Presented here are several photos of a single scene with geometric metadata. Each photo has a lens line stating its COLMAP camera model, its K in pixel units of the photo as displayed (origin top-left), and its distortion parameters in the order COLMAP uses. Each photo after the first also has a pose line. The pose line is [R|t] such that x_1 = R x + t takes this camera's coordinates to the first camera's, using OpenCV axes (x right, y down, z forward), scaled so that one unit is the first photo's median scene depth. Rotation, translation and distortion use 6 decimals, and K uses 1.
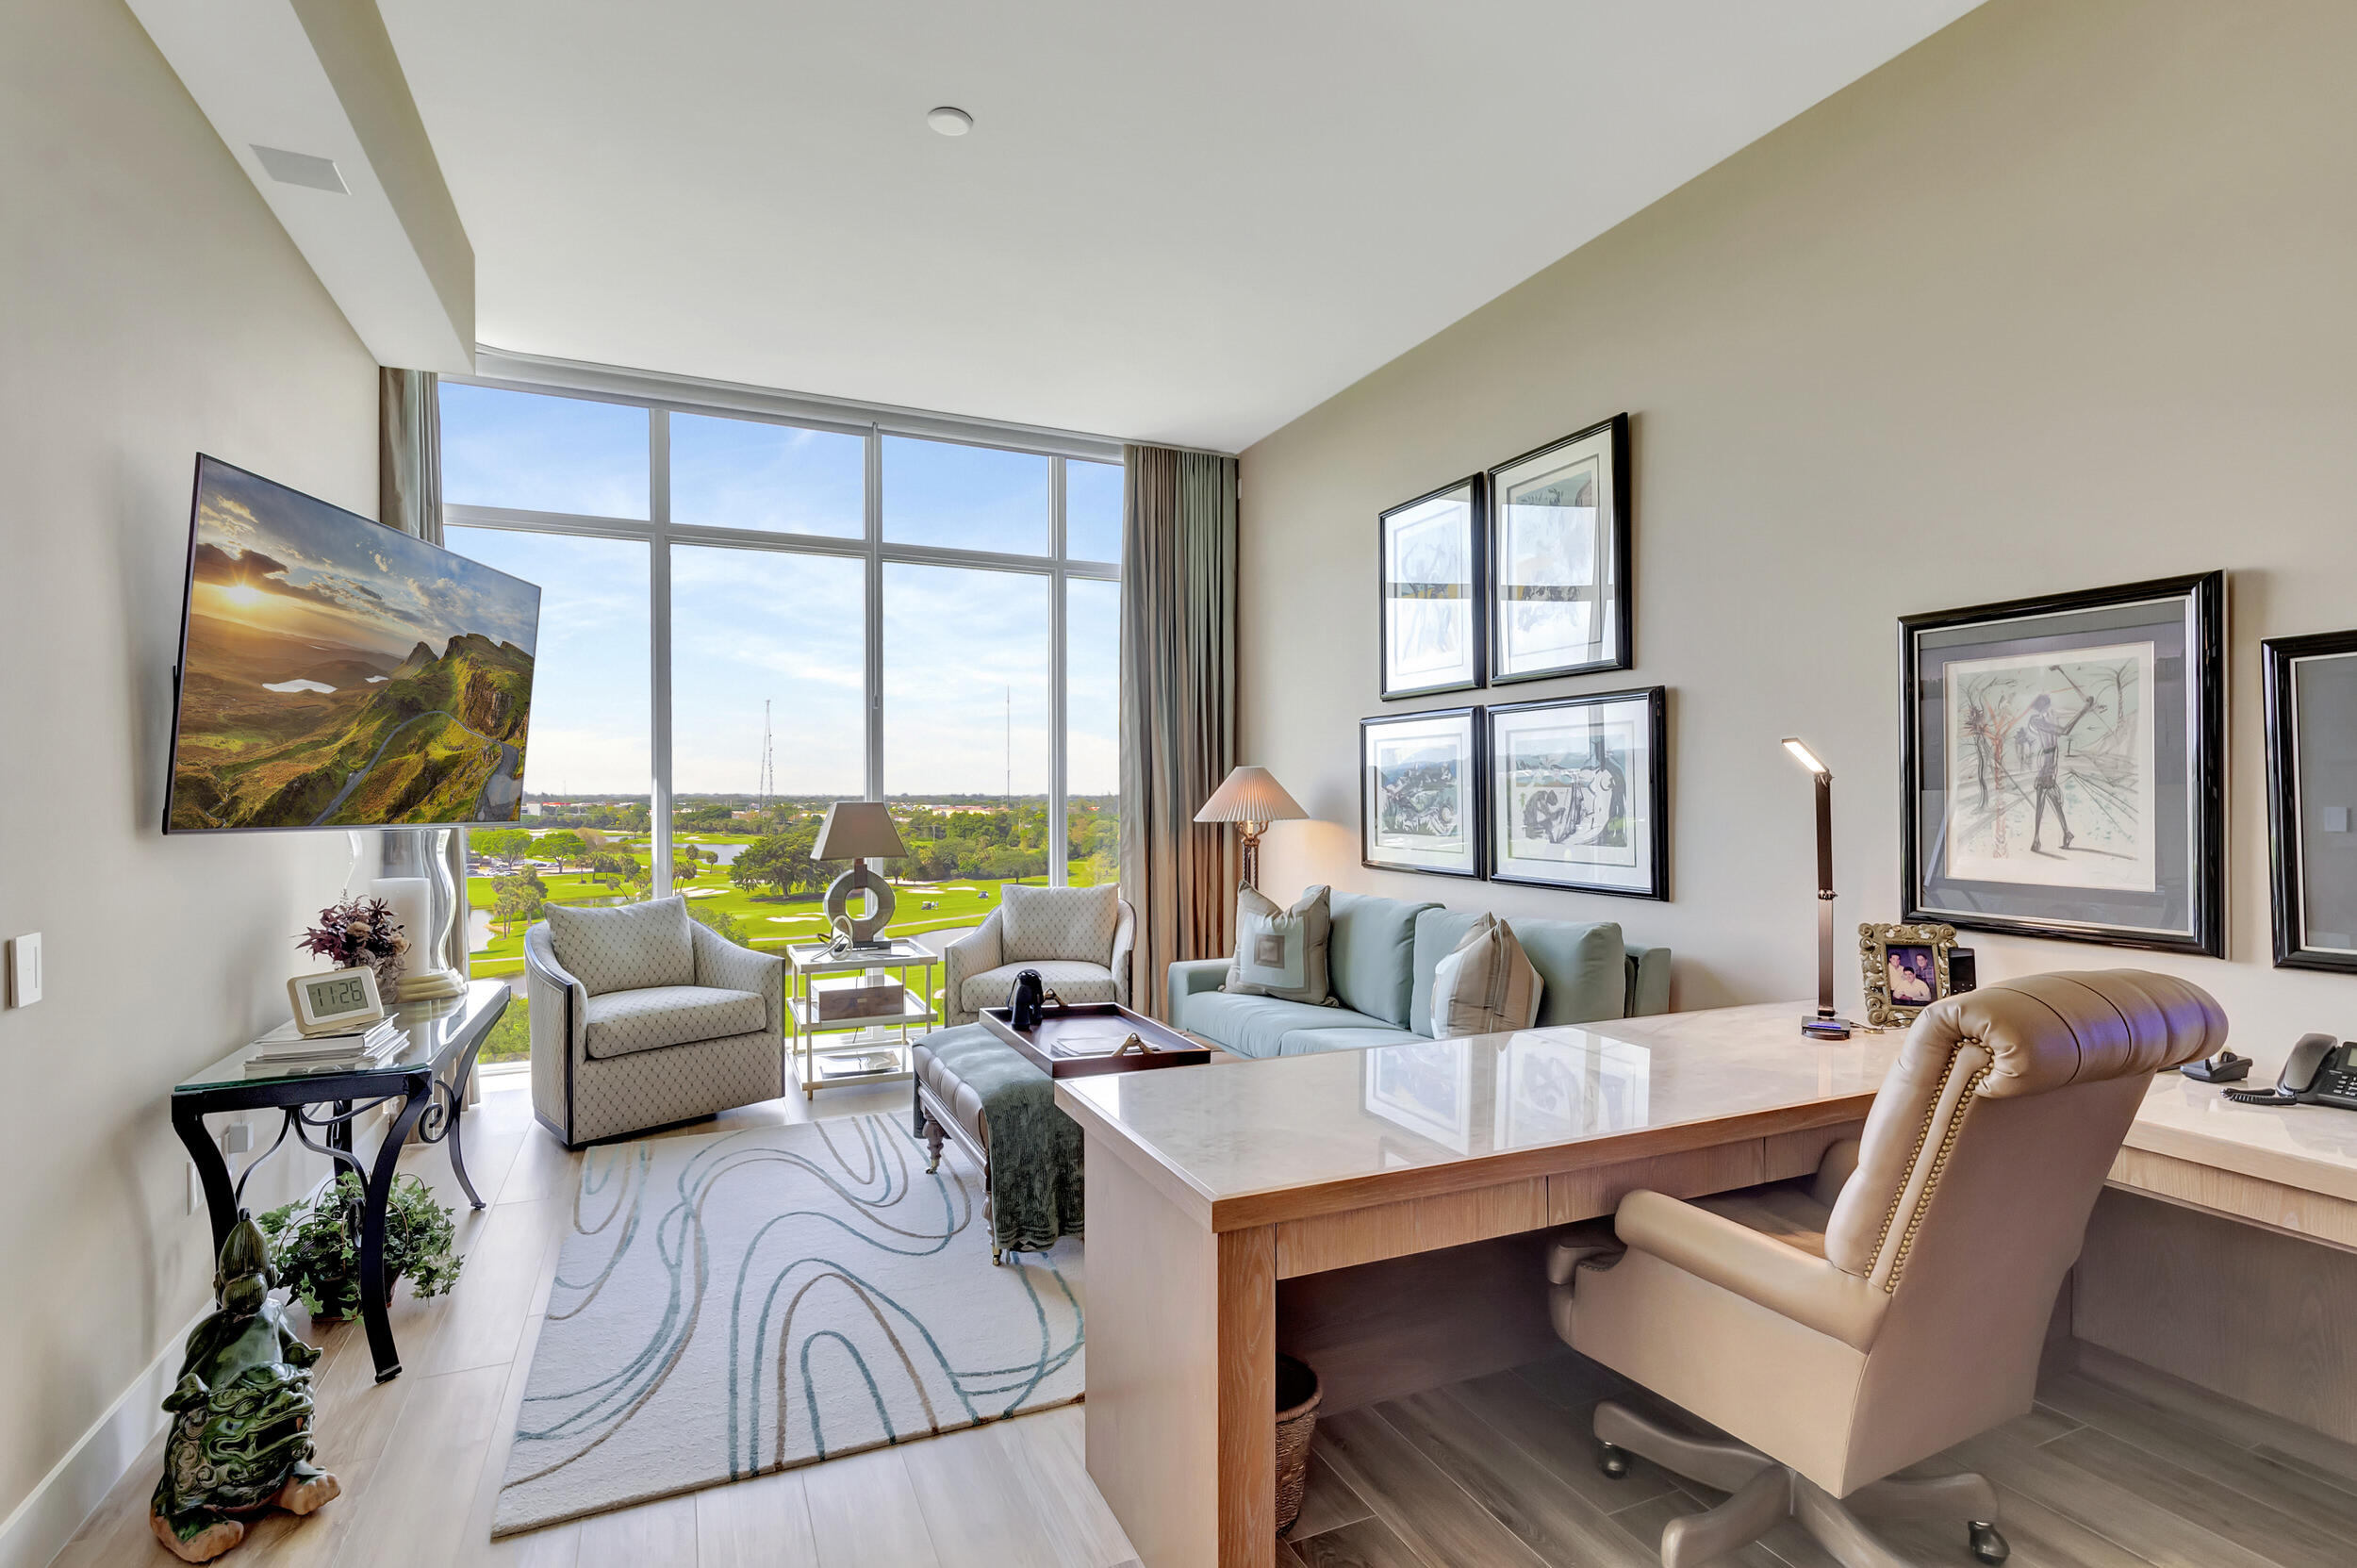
lens RADIAL K [[1115.1, 0, 1164.9], [0, 1115.1, 793.1], [0, 0, 1]] dist [-0.013194, 0.001538]
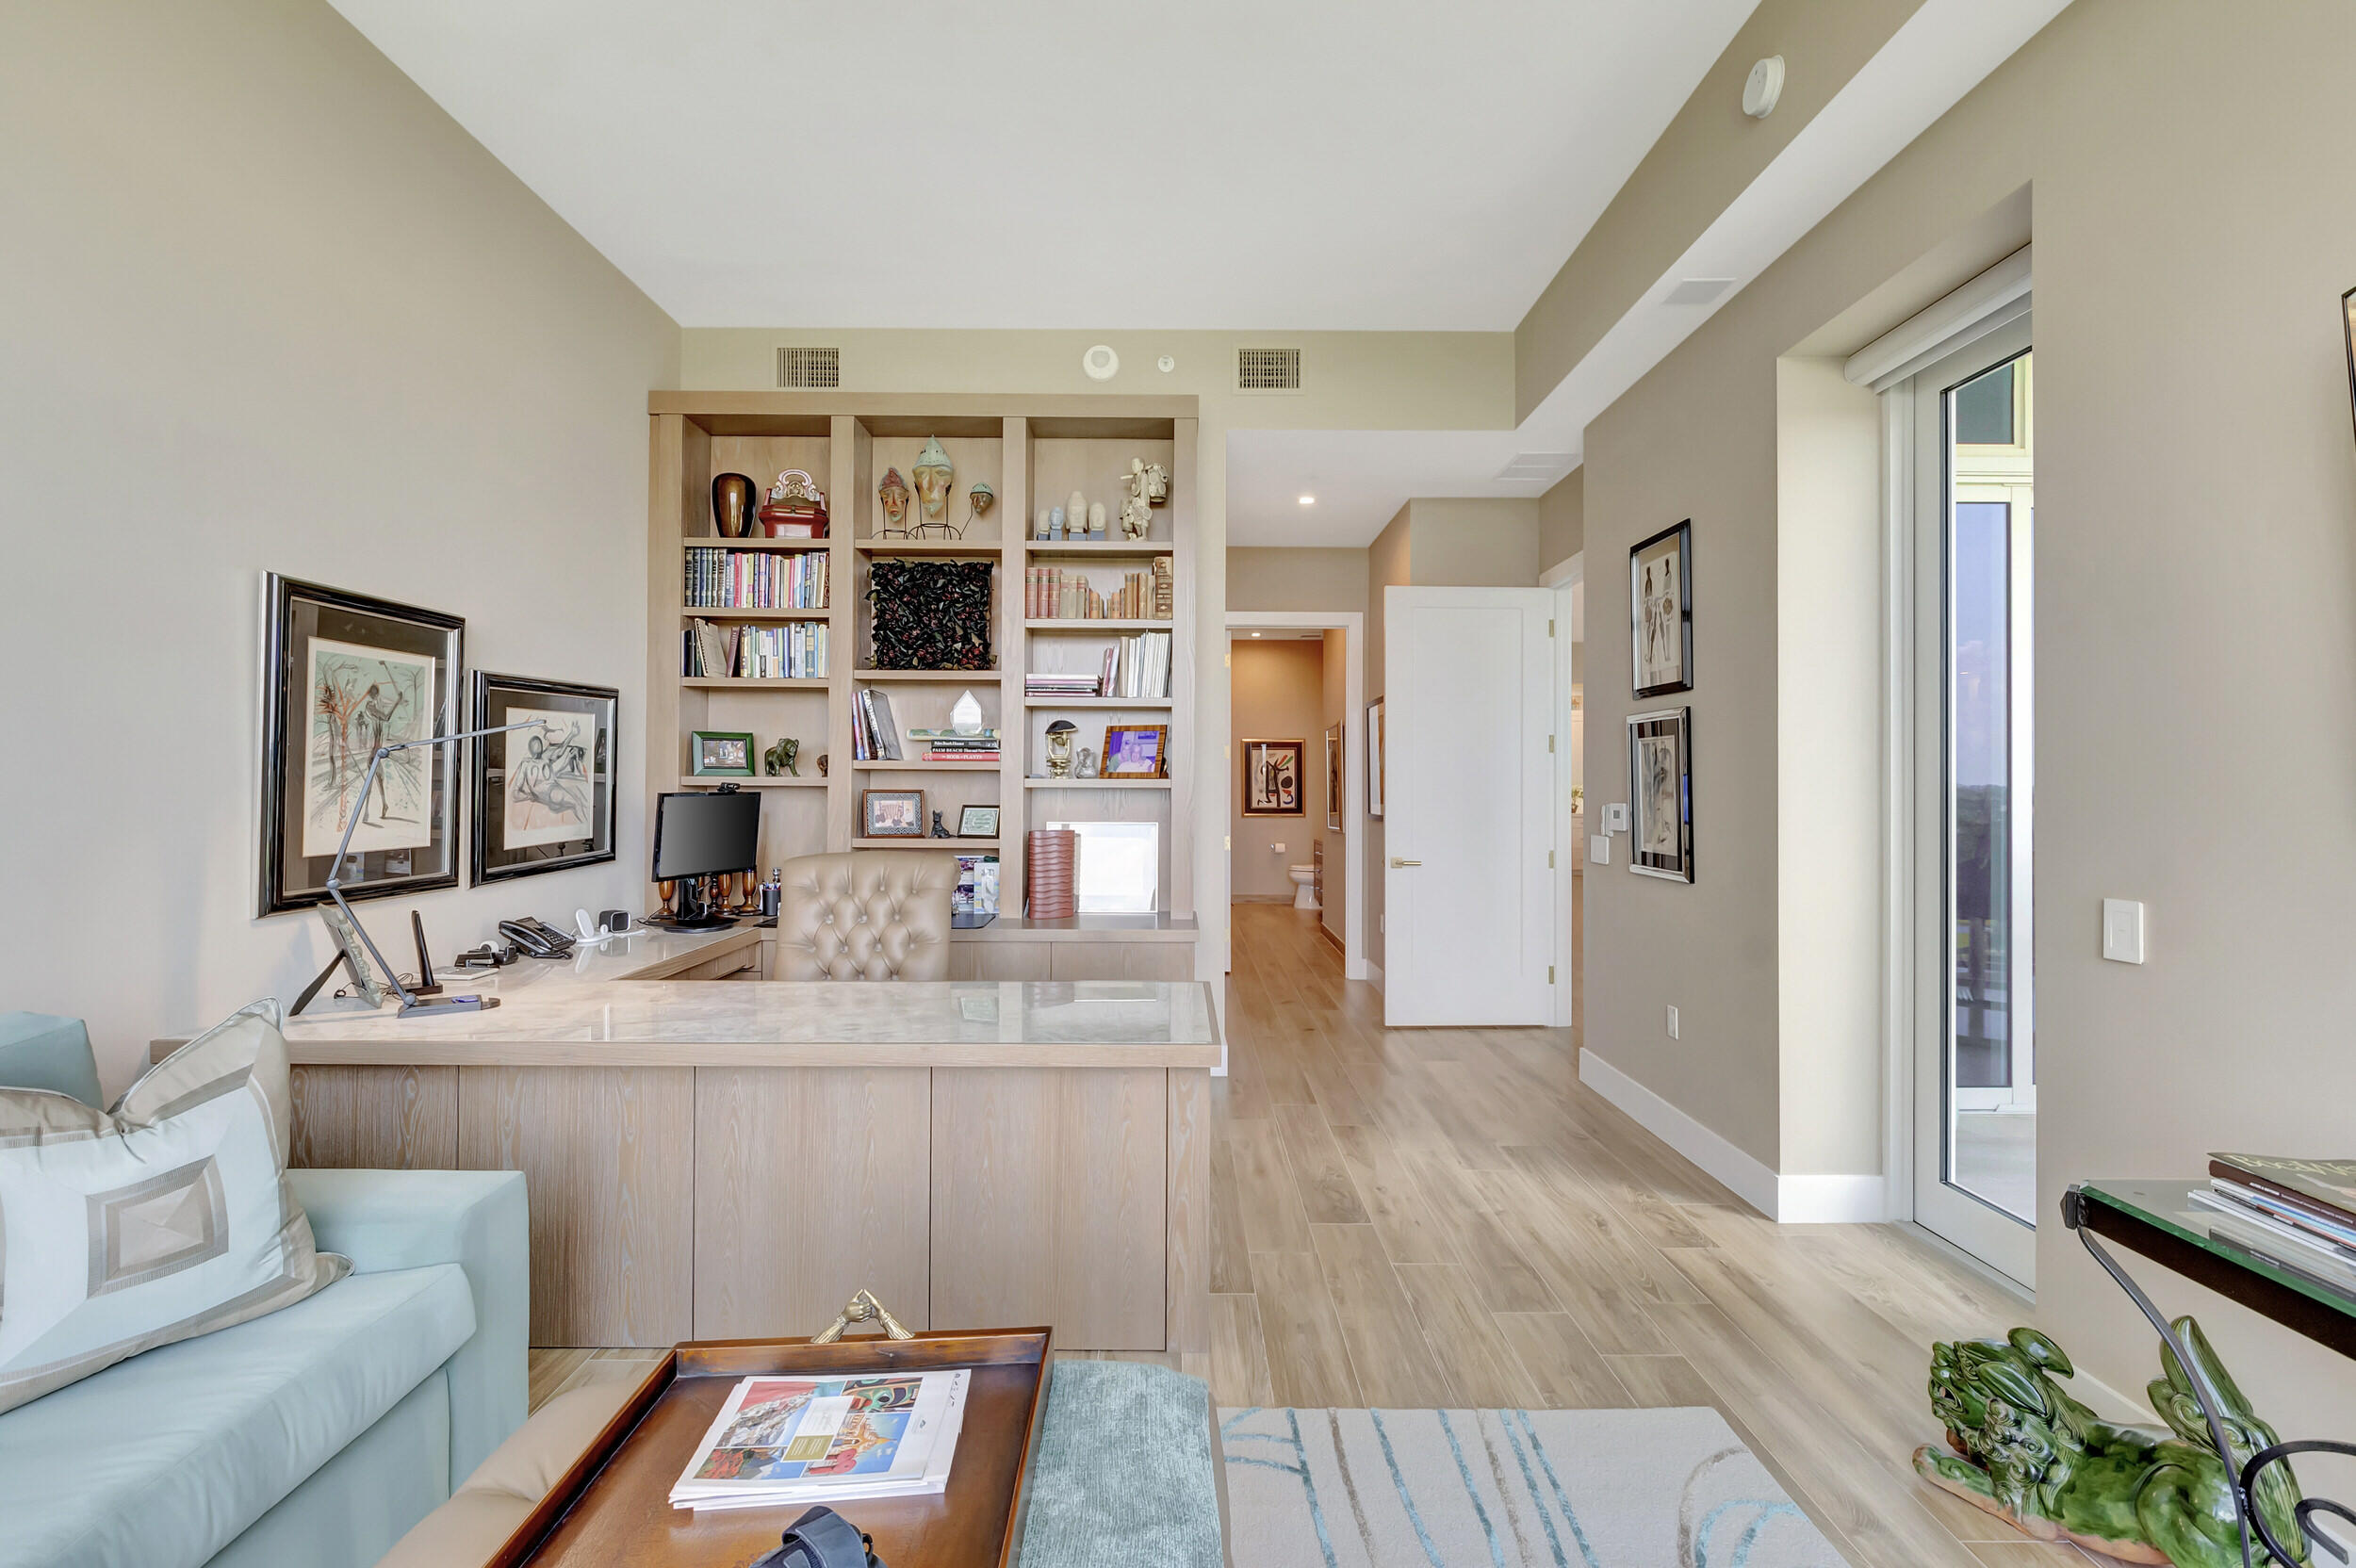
lens RADIAL K [[1063.2, 0, 1175.9], [0, 1063.2, 775.7], [0, 0, 1]] dist [-0.001935, 0.000590]
pose [[-0.916423, -0.007552, 0.400140, -0.389730], [-0.010506, 0.999931, -0.005191, 0.002082], [-0.400073, -0.008961, -0.916439, 1.645637]]
